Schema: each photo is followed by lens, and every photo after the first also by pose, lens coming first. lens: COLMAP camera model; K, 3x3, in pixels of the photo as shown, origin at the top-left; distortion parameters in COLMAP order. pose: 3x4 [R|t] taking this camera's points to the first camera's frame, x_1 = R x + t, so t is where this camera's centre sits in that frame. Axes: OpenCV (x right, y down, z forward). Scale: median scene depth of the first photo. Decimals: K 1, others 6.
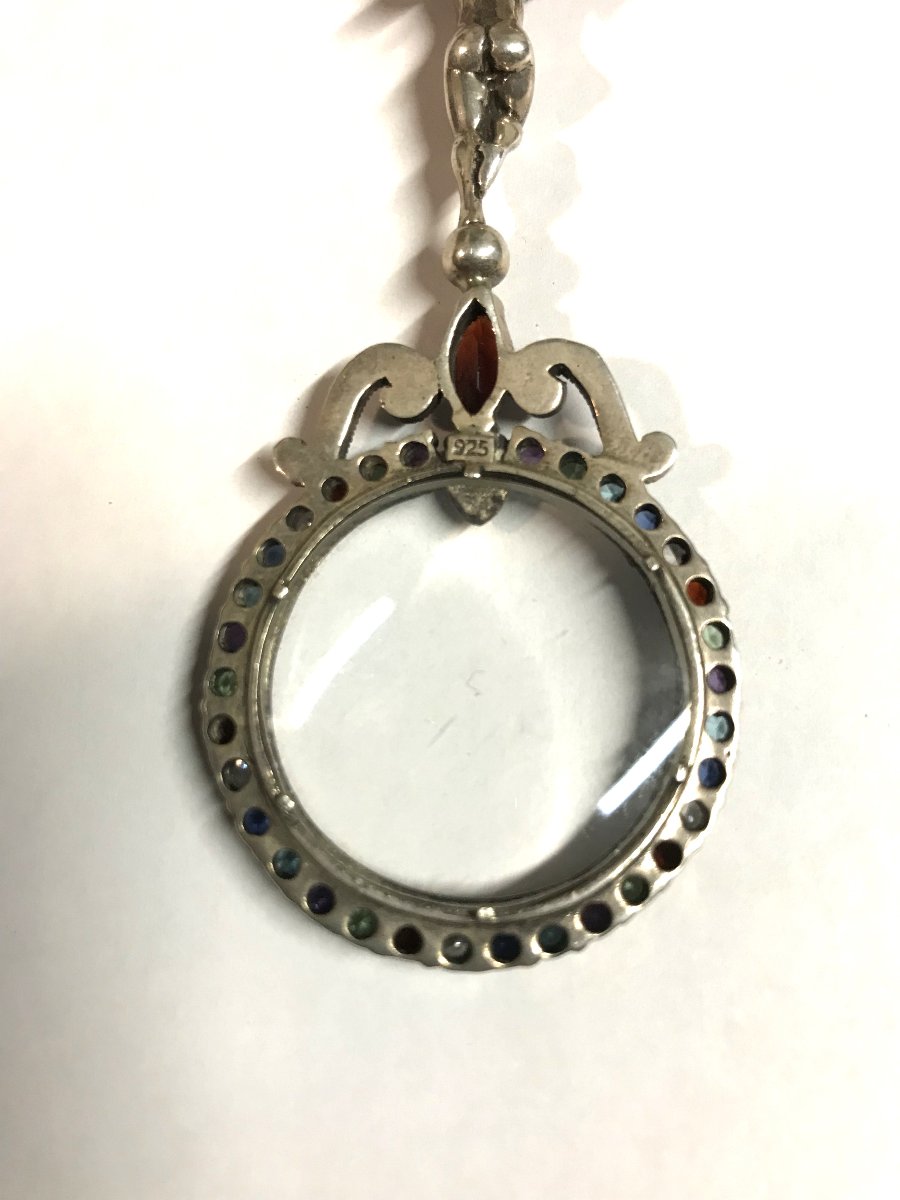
lens RADIAL K [[1033.5, 0, 450.0], [0, 1033.5, 600.0], [0, 0, 1]] dist [0.145082, -0.363833]
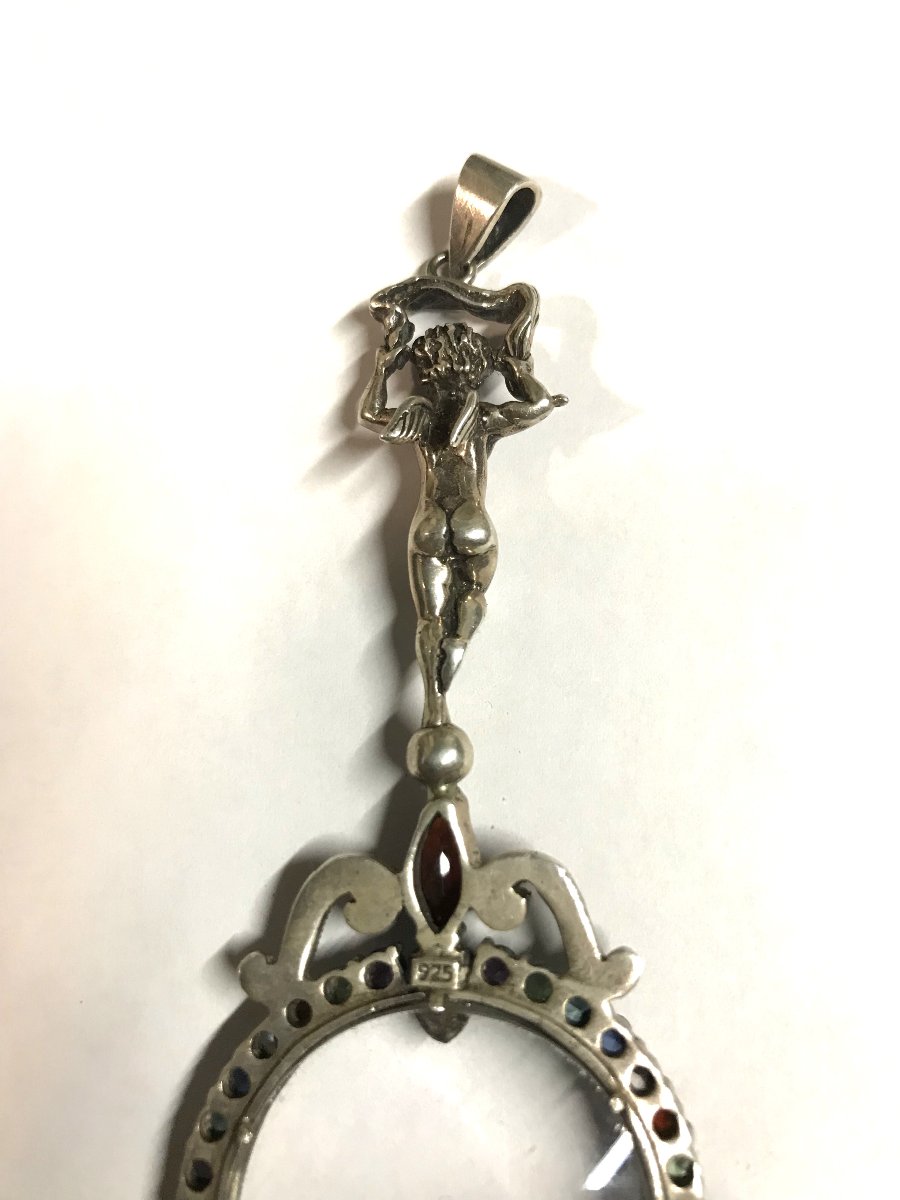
lens RADIAL K [[1033.5, 0, 450.0], [0, 1033.5, 600.0], [0, 0, 1]] dist [0.145082, -0.363833]
pose [[0.999930, -0.011073, -0.004174, 0.042391], [0.011152, 0.999749, 0.019435, -0.521414], [0.003957, -0.019480, 0.999802, 0.001756]]
